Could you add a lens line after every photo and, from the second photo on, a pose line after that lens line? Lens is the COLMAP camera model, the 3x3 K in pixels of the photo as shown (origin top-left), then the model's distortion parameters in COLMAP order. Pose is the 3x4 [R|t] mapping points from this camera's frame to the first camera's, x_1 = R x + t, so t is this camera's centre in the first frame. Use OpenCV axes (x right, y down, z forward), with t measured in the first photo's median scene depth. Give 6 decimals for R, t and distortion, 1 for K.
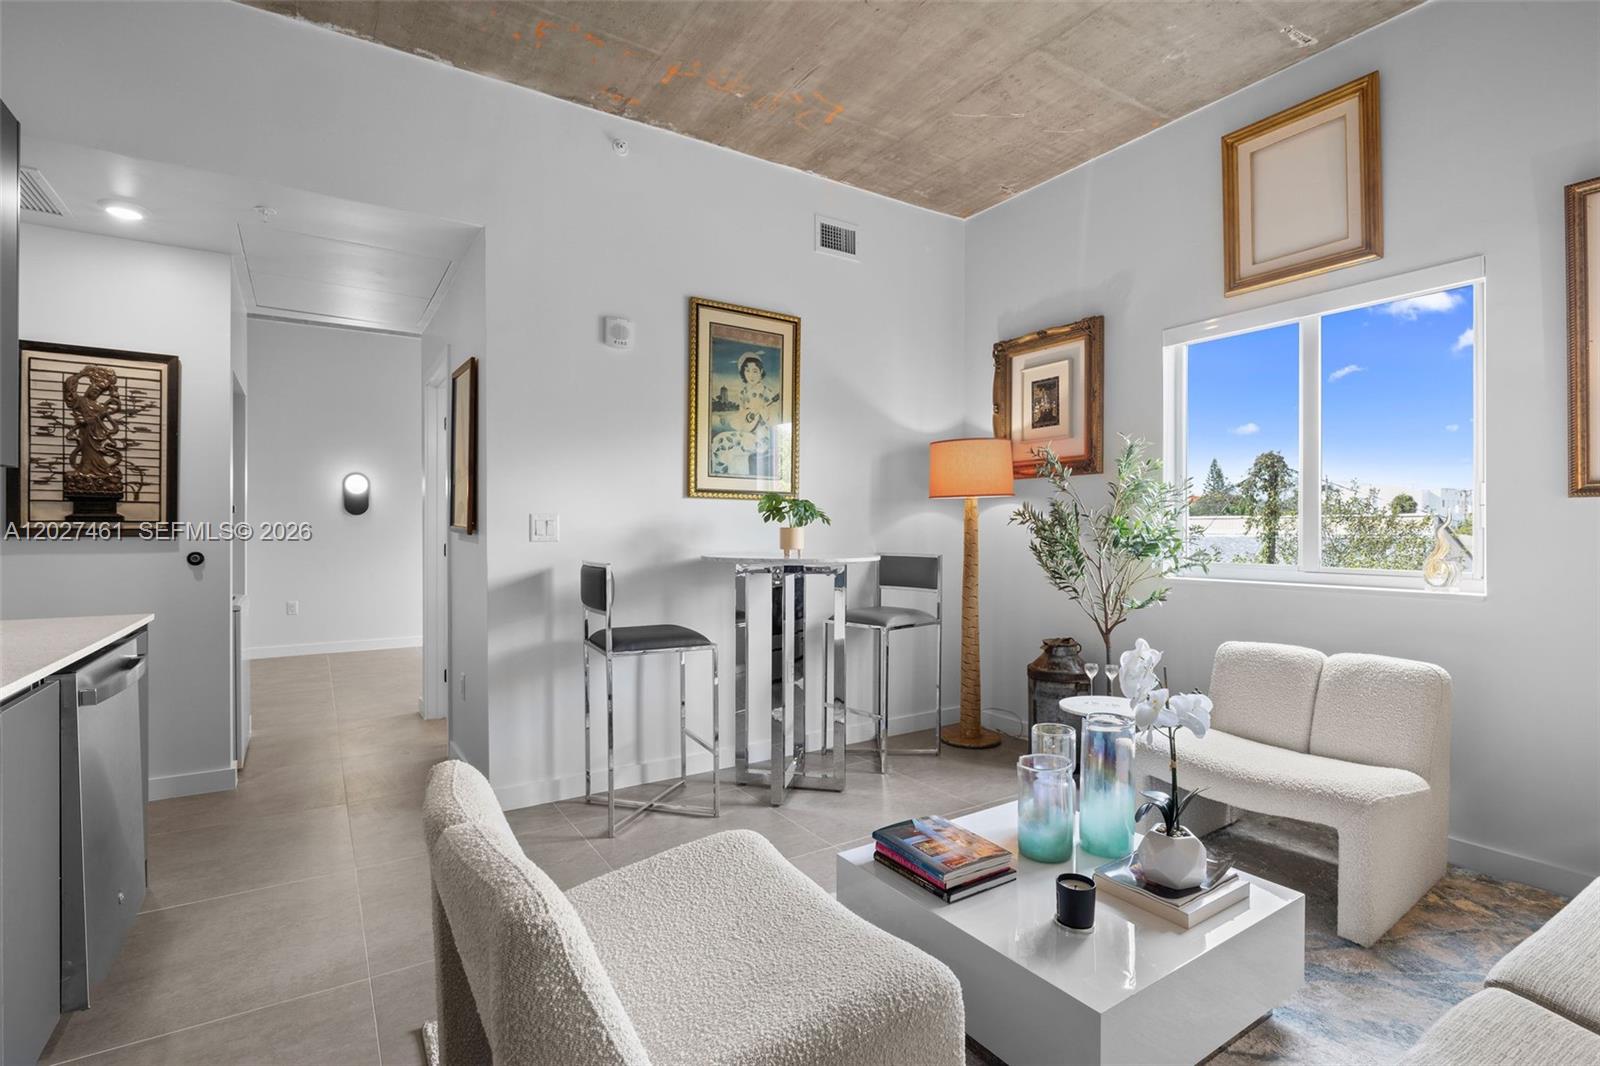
lens RADIAL K [[757.2, 0, 815.1], [0, 757.2, 527.7], [0, 0, 1]] dist [-0.020010, 0.002035]
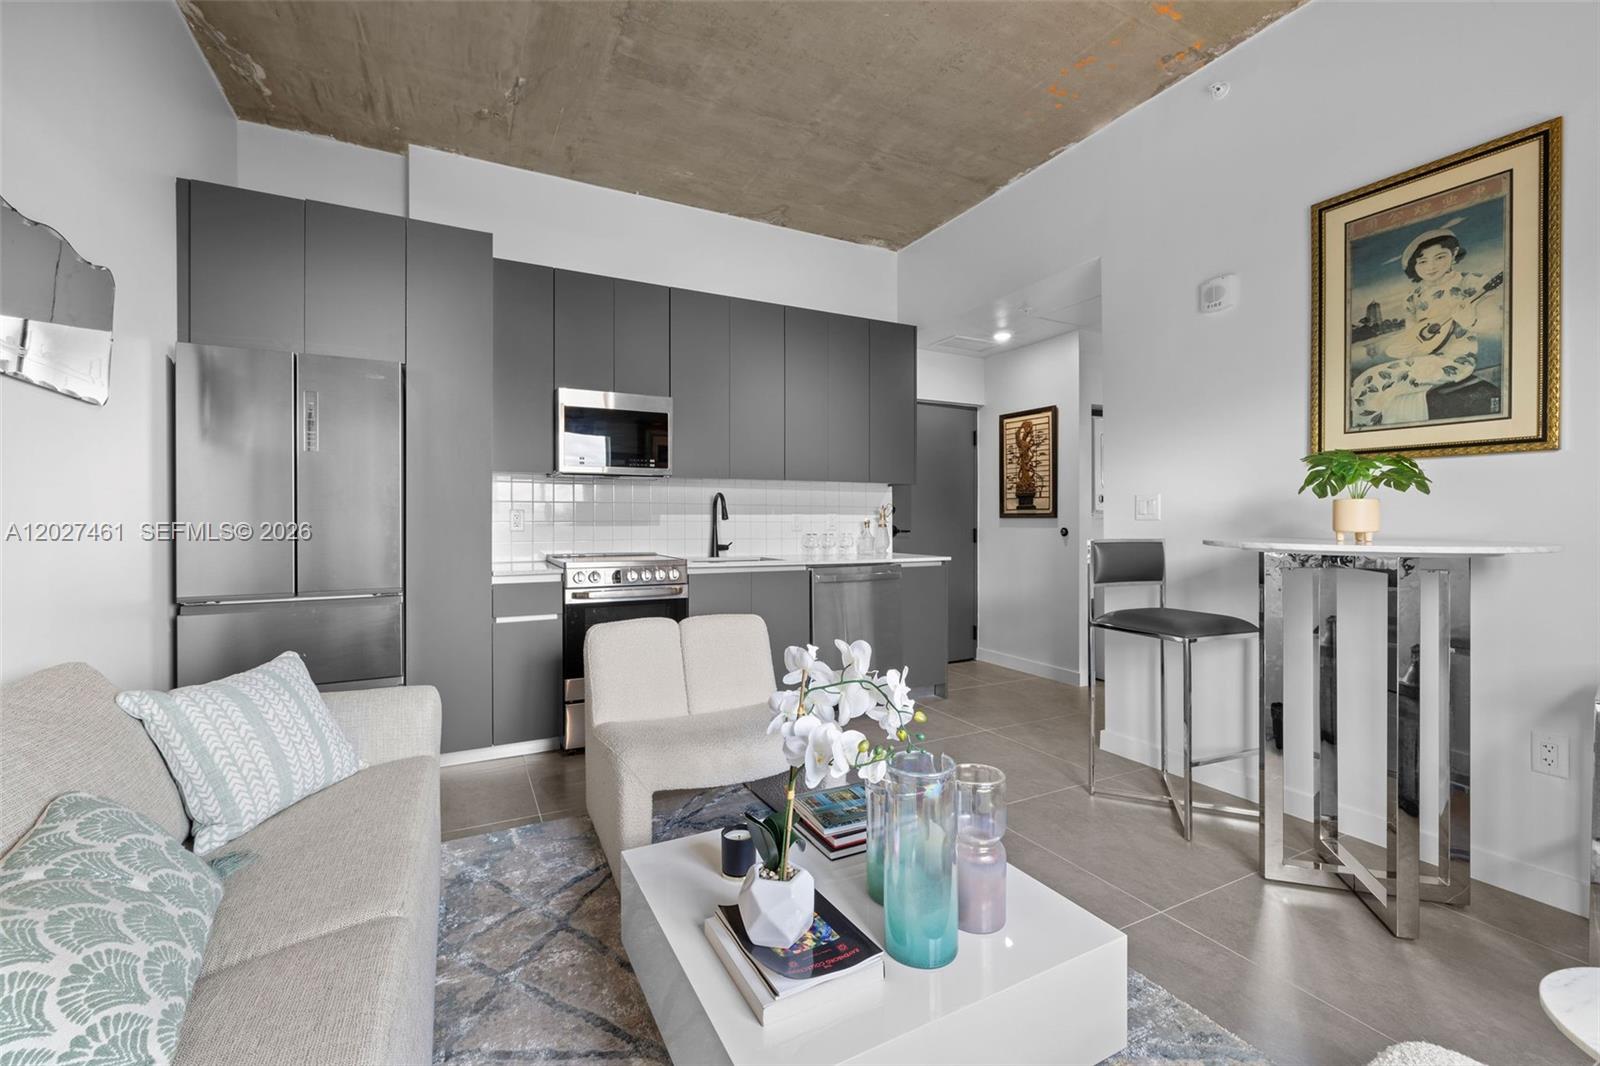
lens RADIAL K [[666.5, 0, 798.3], [0, 666.5, 519.5], [0, 0, 1]] dist [-0.001208, -0.000496]
pose [[-0.111204, -0.003113, -0.993793, 0.638687], [0.001587, 0.999993, -0.003310, 0.019659], [0.993796, -0.001945, -0.111198, 0.616295]]
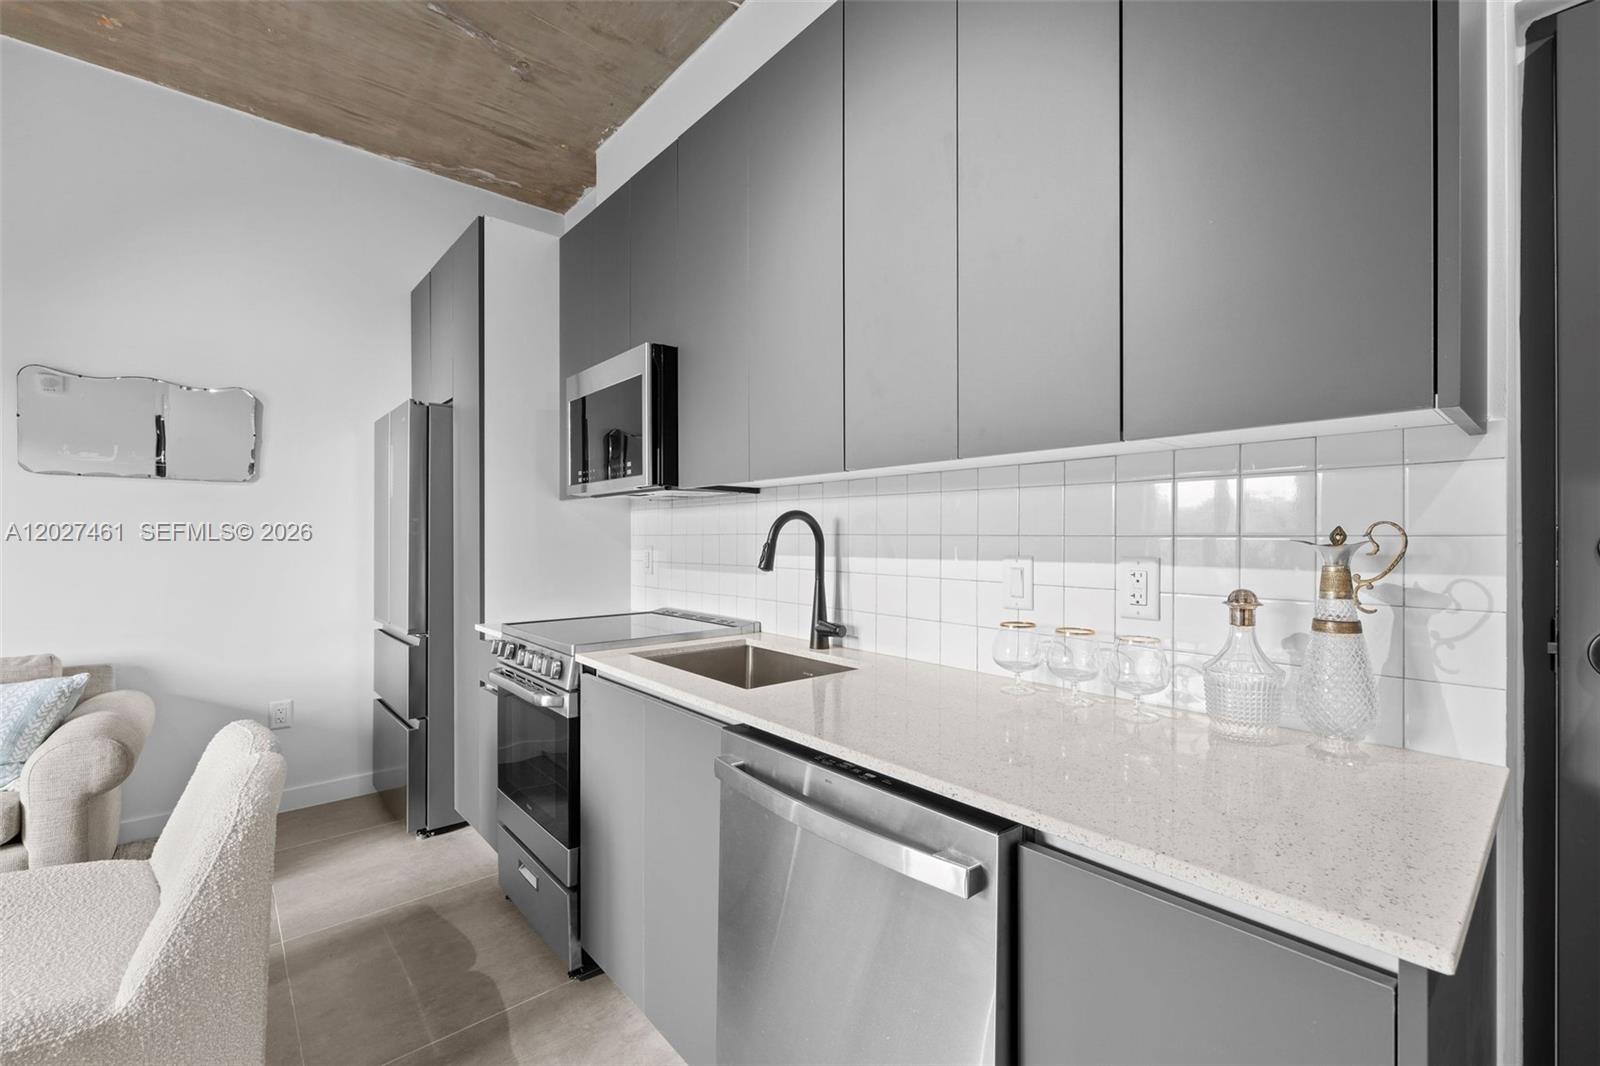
lens RADIAL K [[681.7, 0, 798.9], [0, 681.7, 537.9], [0, 0, 1]] dist [0.001769, -0.000425]
pose [[-0.990367, -0.002918, -0.138437, -0.494188], [-0.002538, 0.999993, -0.002917, -0.009730], [0.138445, -0.002537, -0.990367, 0.917792]]
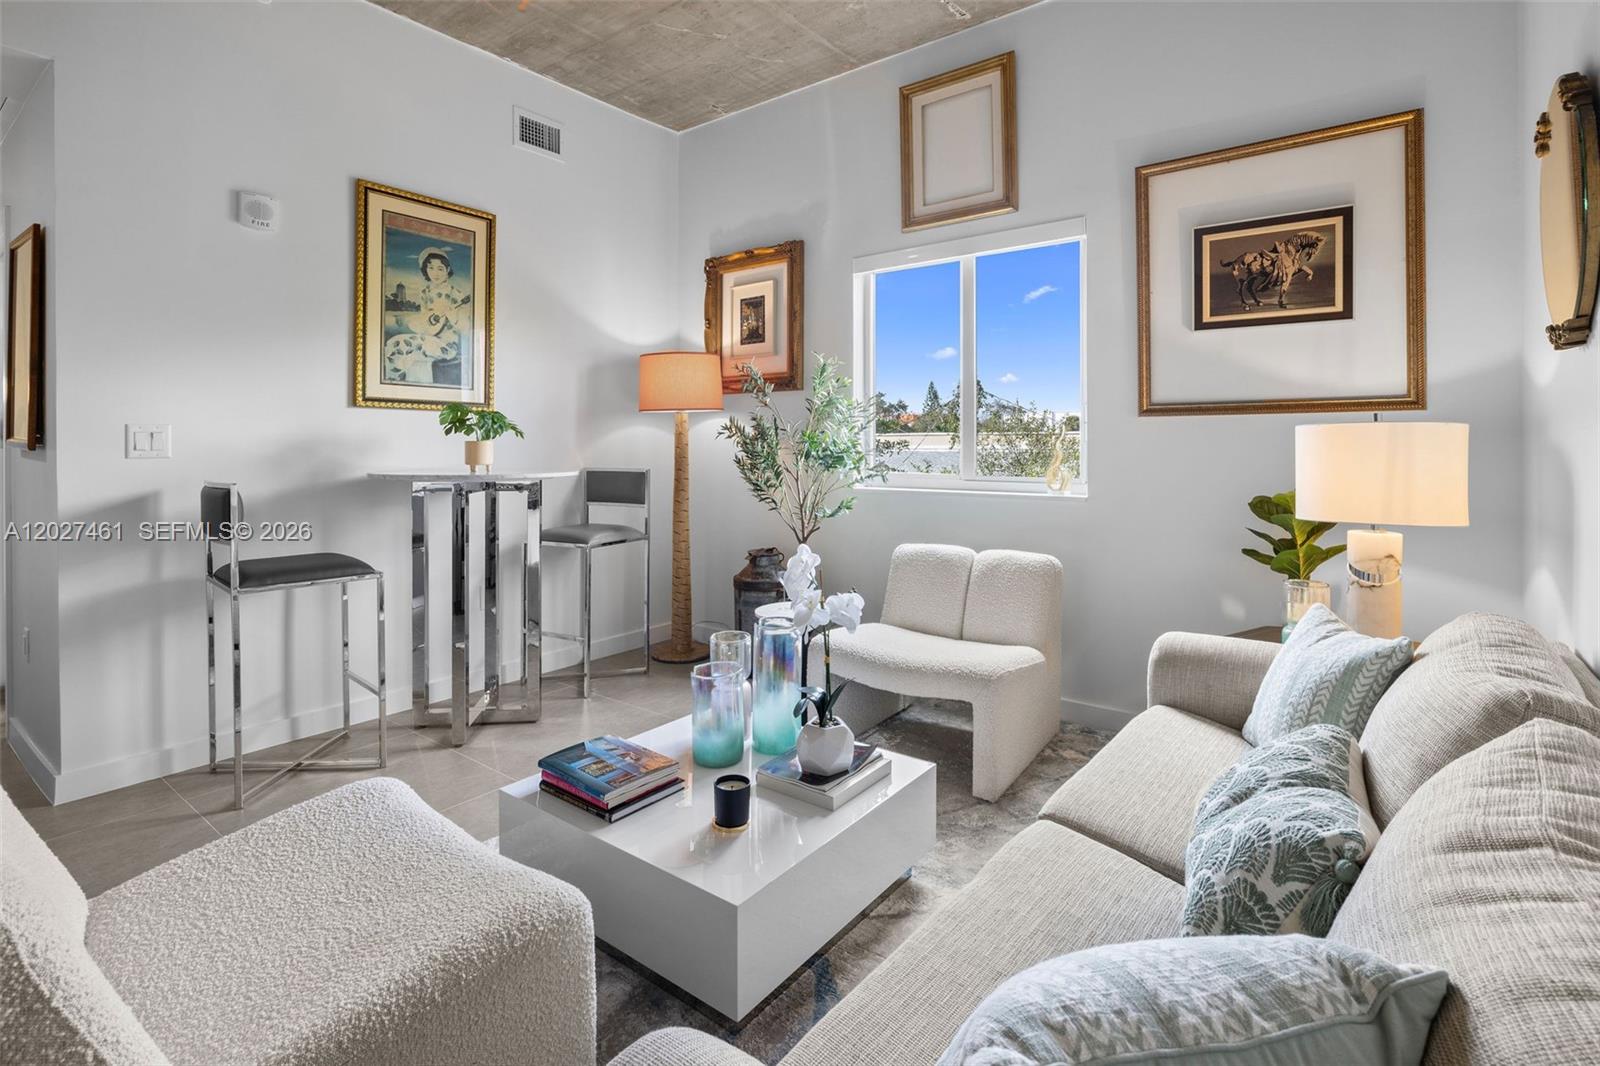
lens RADIAL K [[757.2, 0, 836.6], [0, 757.2, 443.7], [0, 0, 1]] dist [-0.020010, 0.002035]
pose [[0.939264, -0.000387, 0.343195, 0.067050], [0.000583, 1.000000, -0.000468, 0.003564], [-0.343195, 0.000640, 0.939264, -0.011223]]
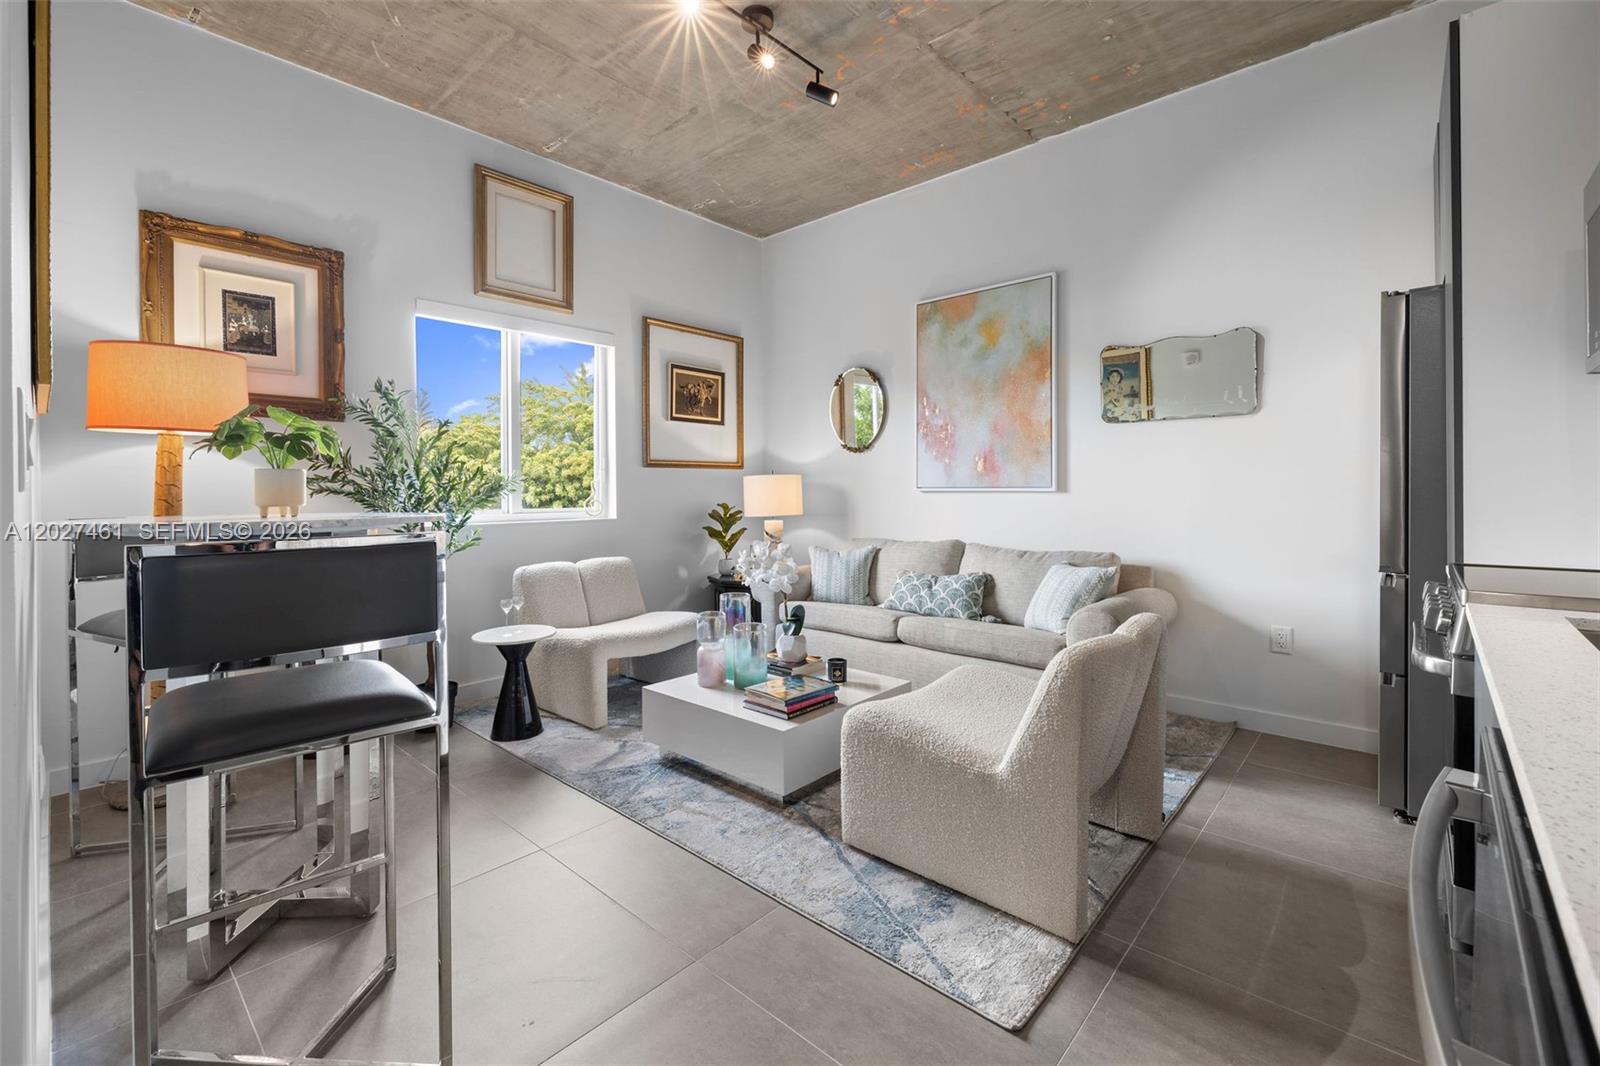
lens RADIAL K [[681.7, 0, 772.3], [0, 681.7, 487.9], [0, 0, 1]] dist [0.001769, -0.000425]
pose [[-0.227612, 0.008399, 0.973716, -0.677185], [0.005311, 0.999959, -0.007384, 0.024054], [-0.973737, 0.003491, -0.227647, 0.795257]]
